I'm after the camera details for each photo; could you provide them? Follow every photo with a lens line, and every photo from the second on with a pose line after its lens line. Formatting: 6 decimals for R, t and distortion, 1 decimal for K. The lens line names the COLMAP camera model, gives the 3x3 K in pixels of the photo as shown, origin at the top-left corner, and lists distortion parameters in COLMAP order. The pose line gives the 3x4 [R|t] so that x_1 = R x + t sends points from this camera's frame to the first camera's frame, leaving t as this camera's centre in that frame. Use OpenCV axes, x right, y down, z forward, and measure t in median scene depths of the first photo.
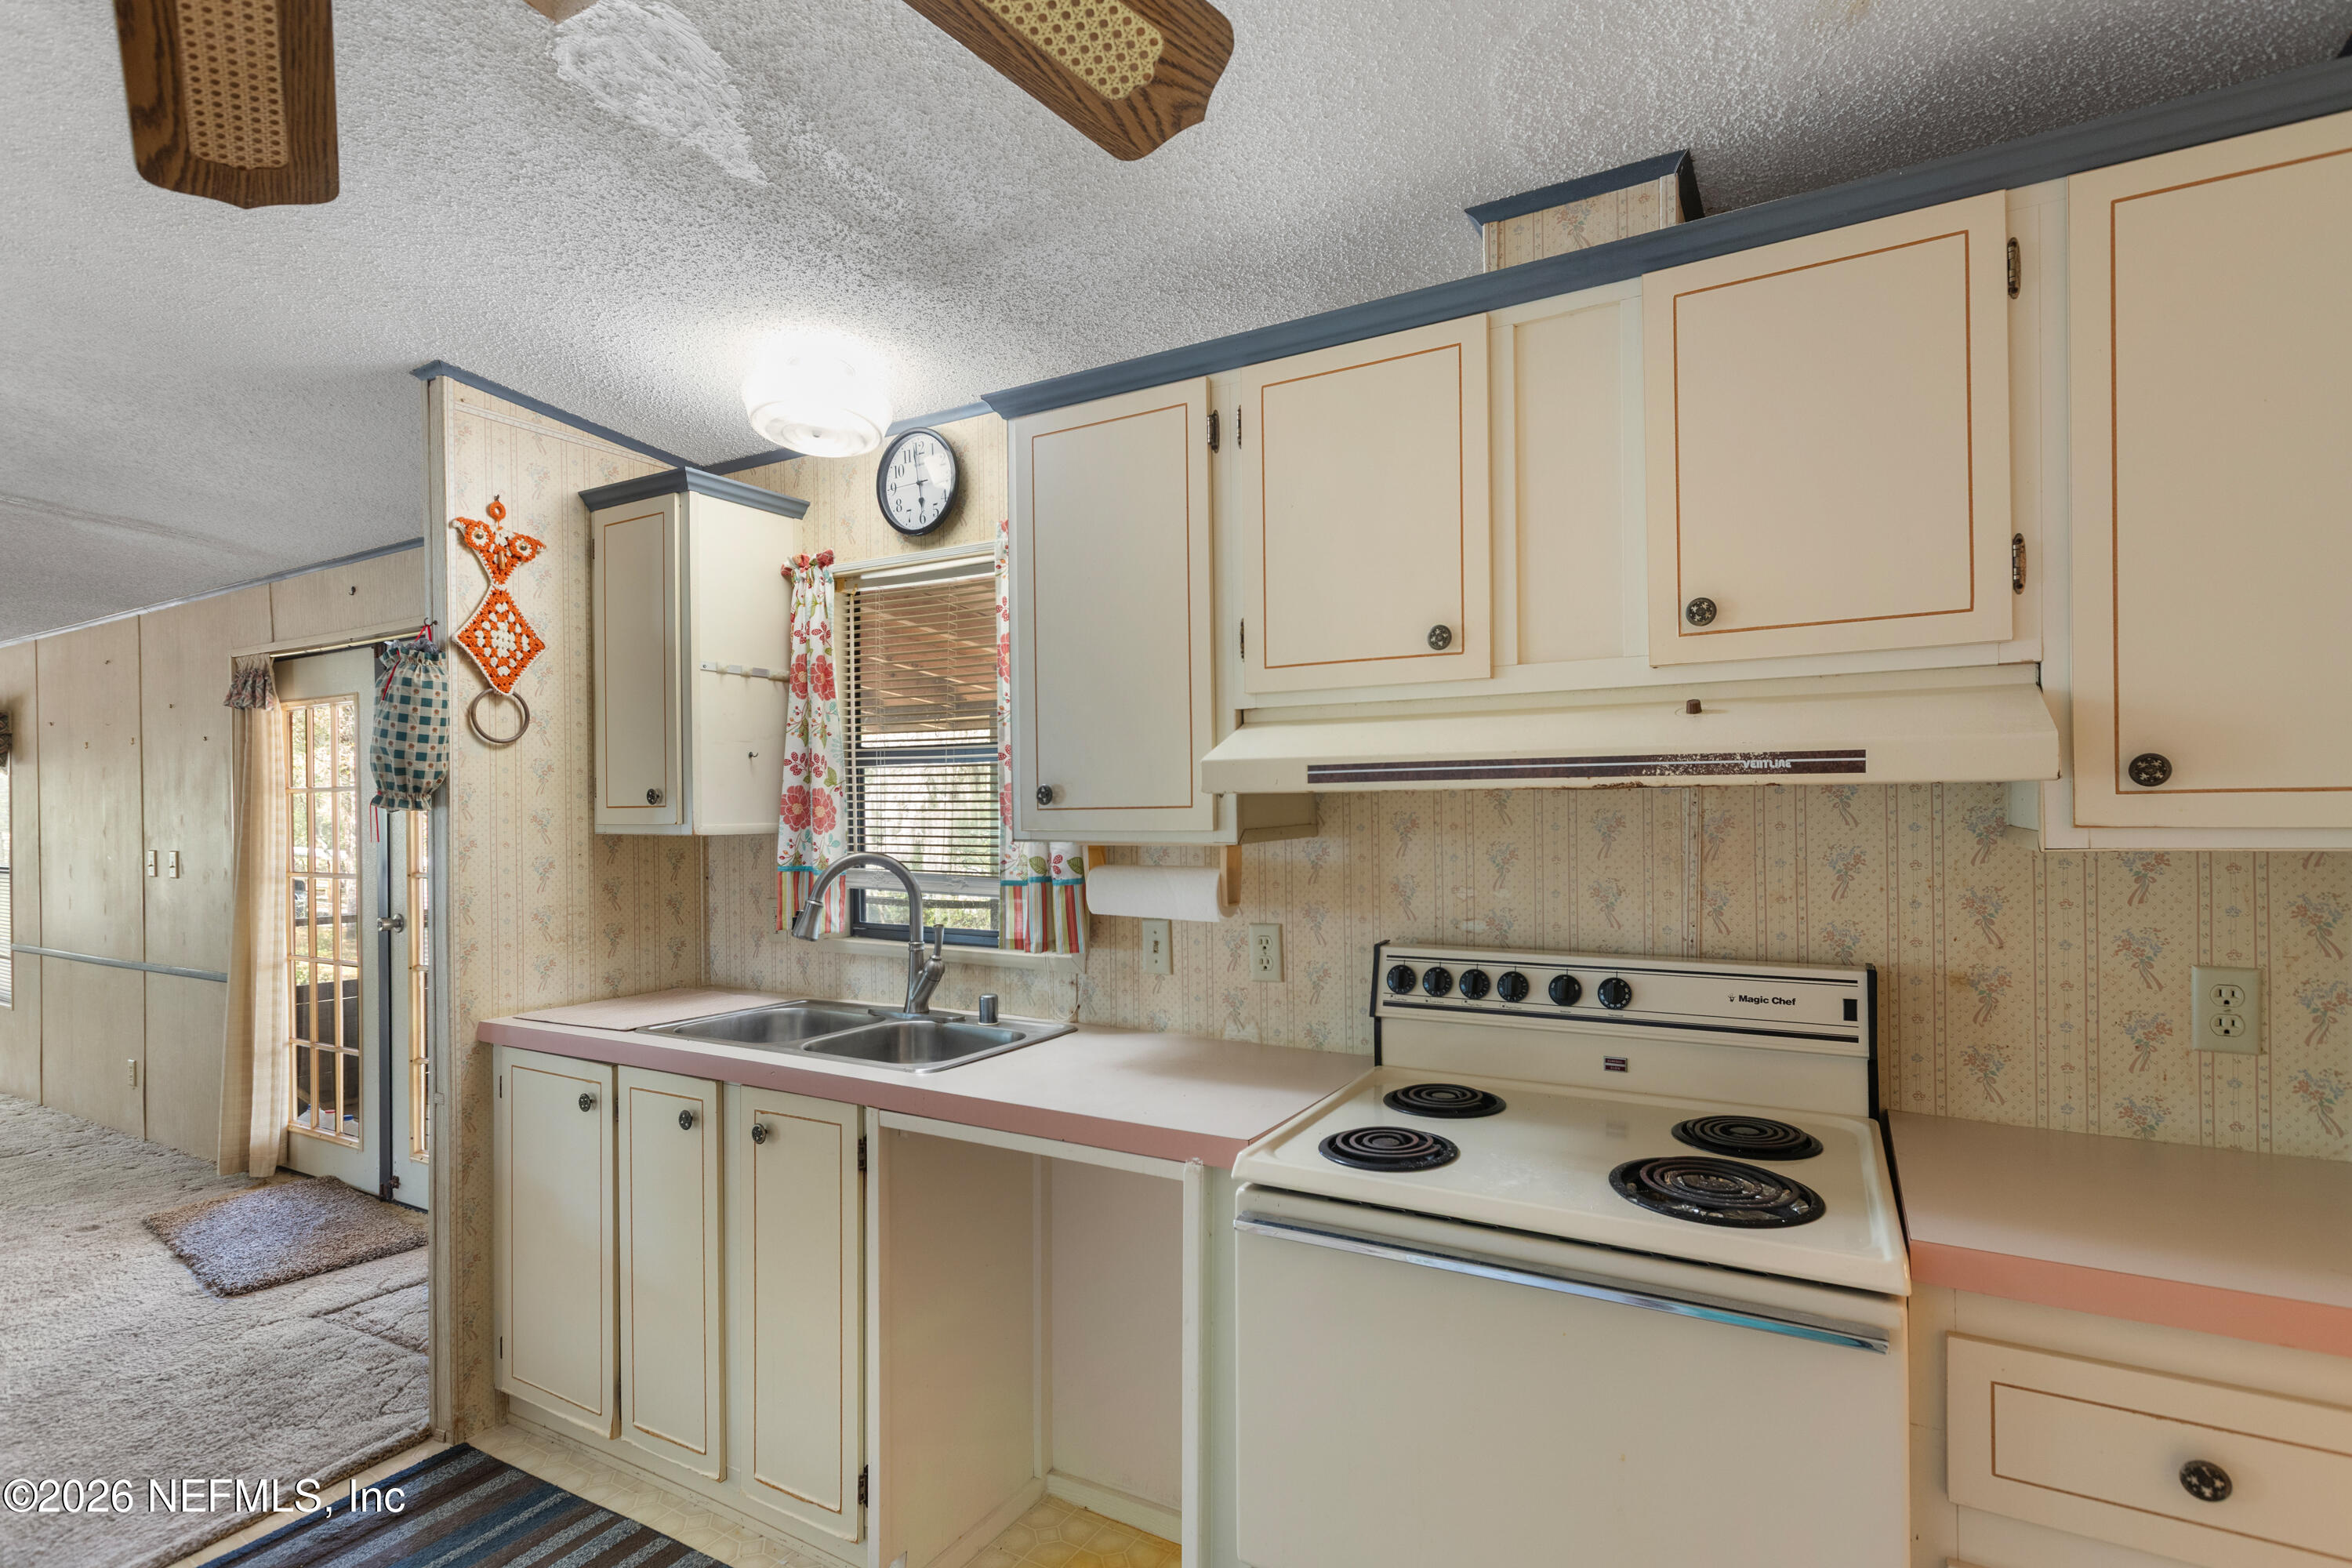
lens RADIAL K [[1131.8, 0, 1257.4], [0, 1131.8, 778.1], [0, 0, 1]] dist [0.010755, -0.001415]
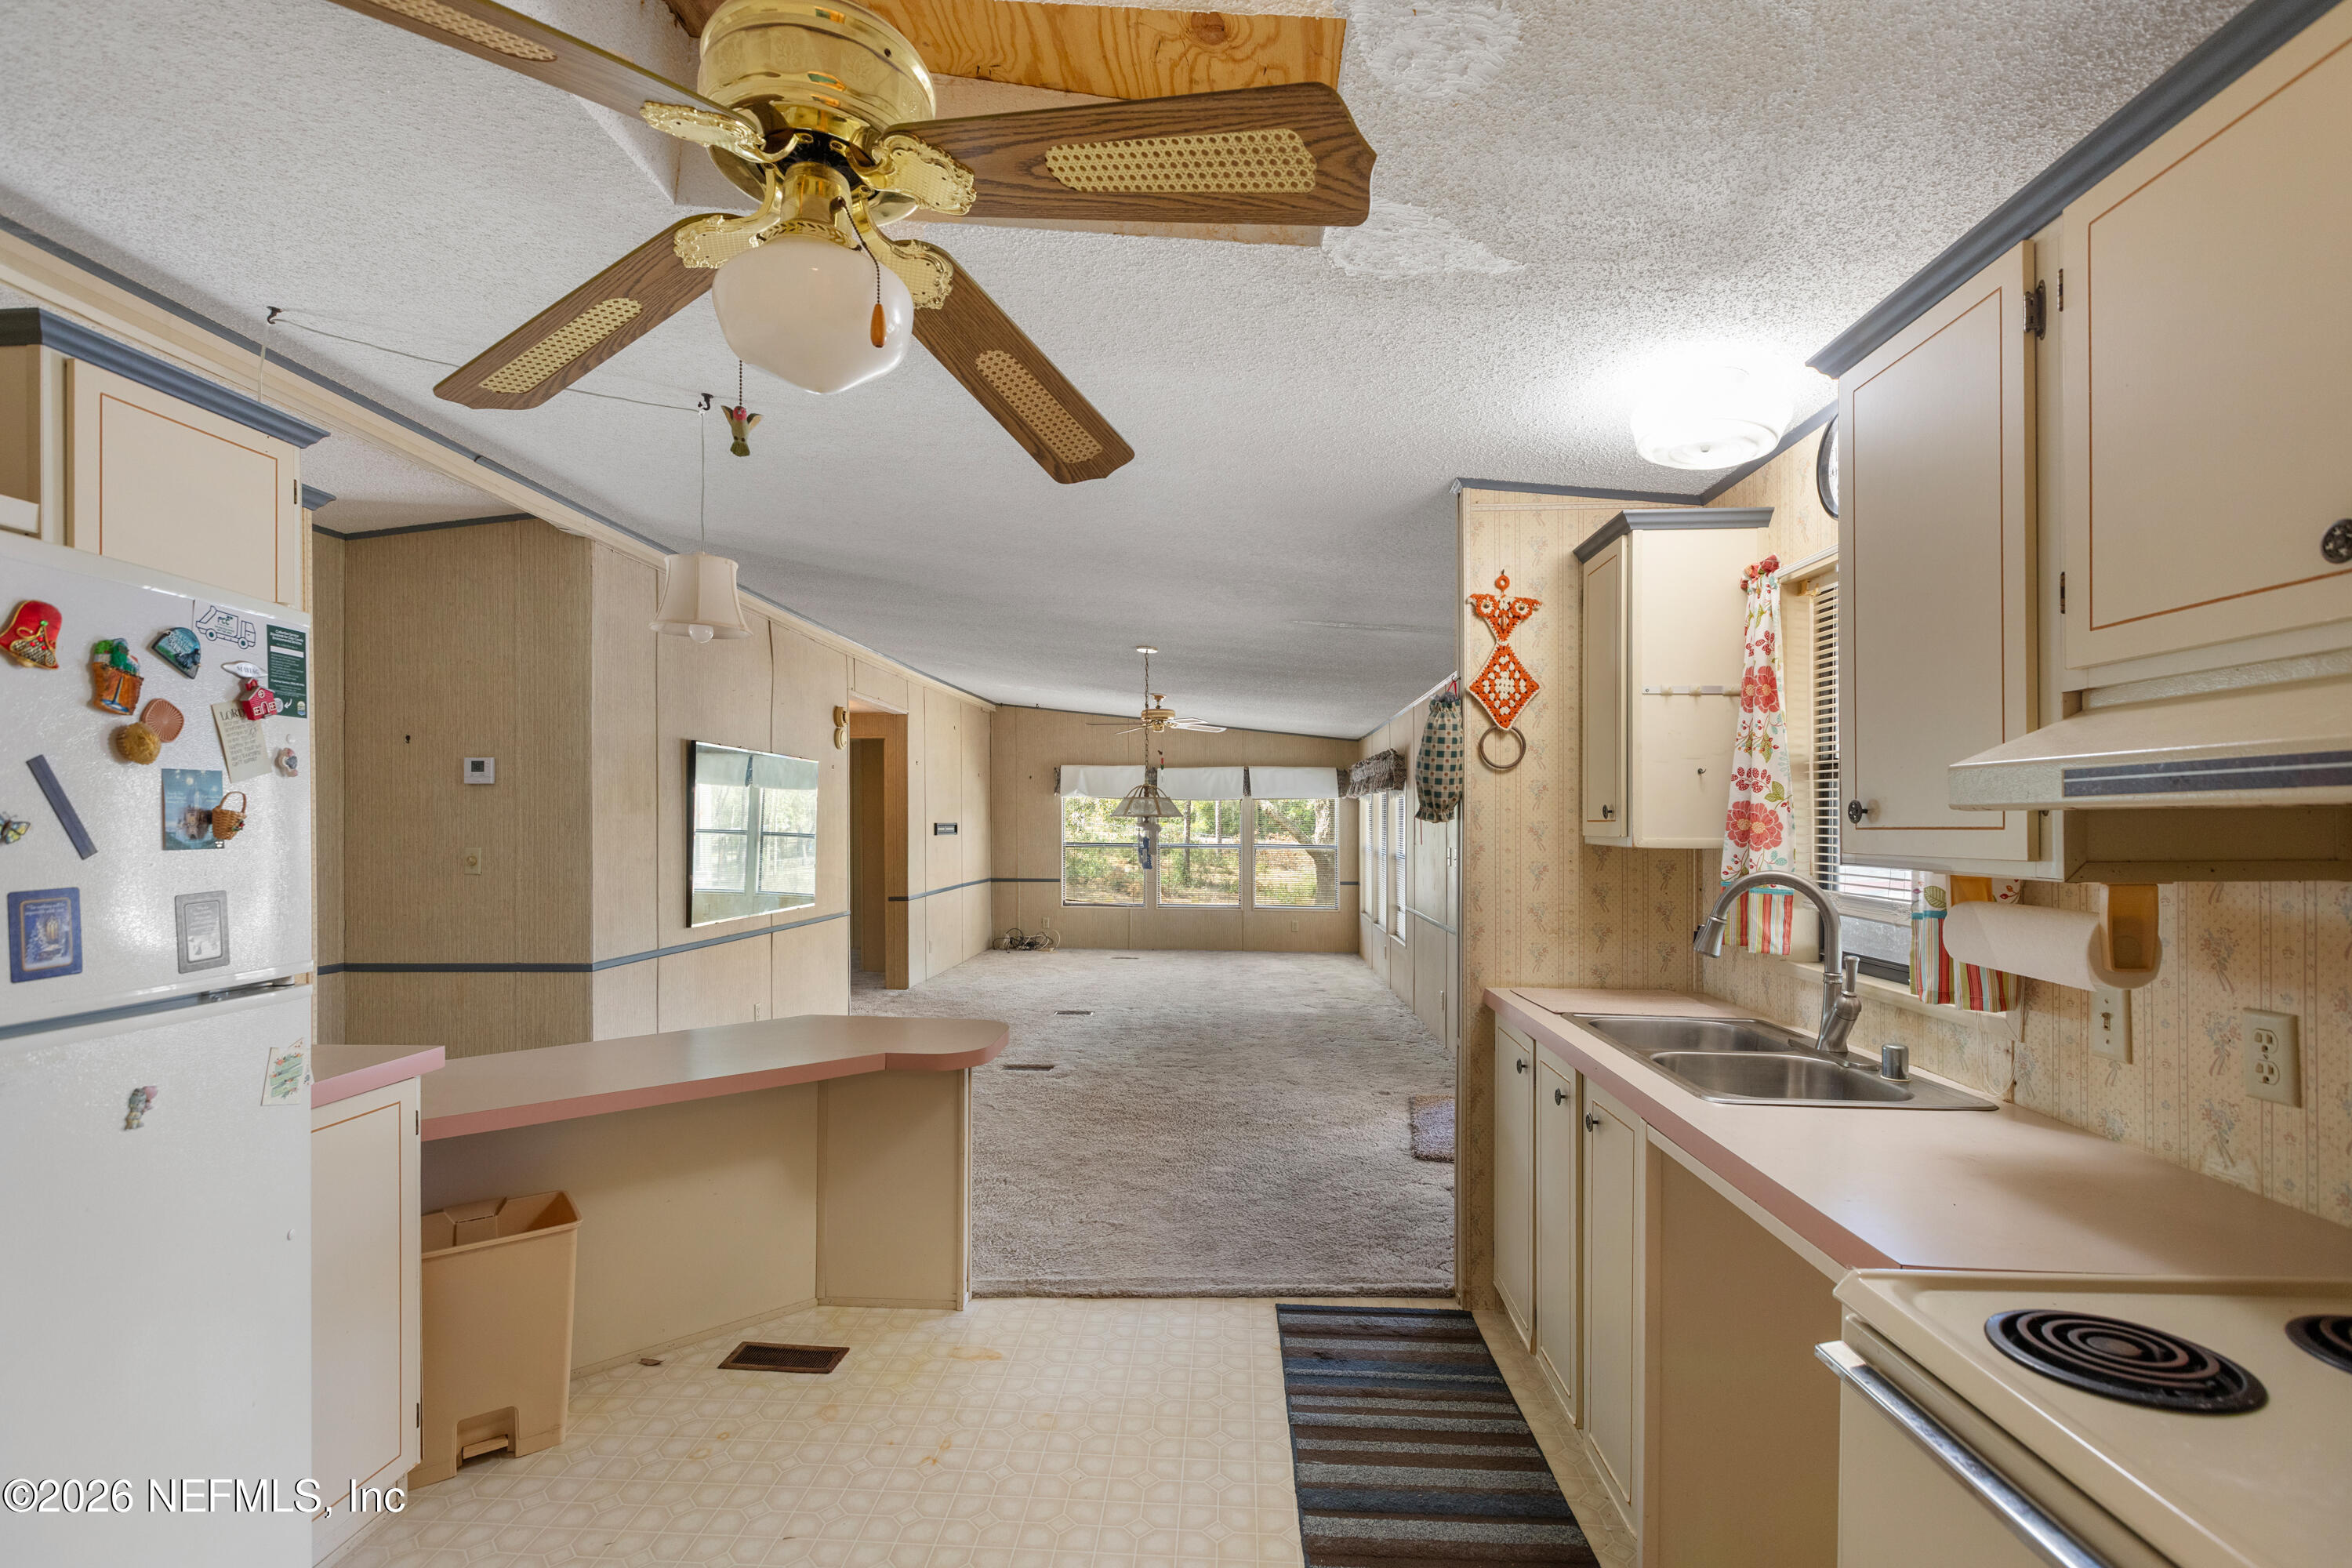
lens RADIAL K [[1131.8, 0, 1181.4], [0, 1131.8, 797.7], [0, 0, 1]] dist [0.010755, -0.001415]
pose [[0.424490, -0.008834, -0.905390, 0.315282], [0.013765, 0.999900, -0.003302, 0.000370], [0.905328, -0.011060, 0.424569, 0.154637]]
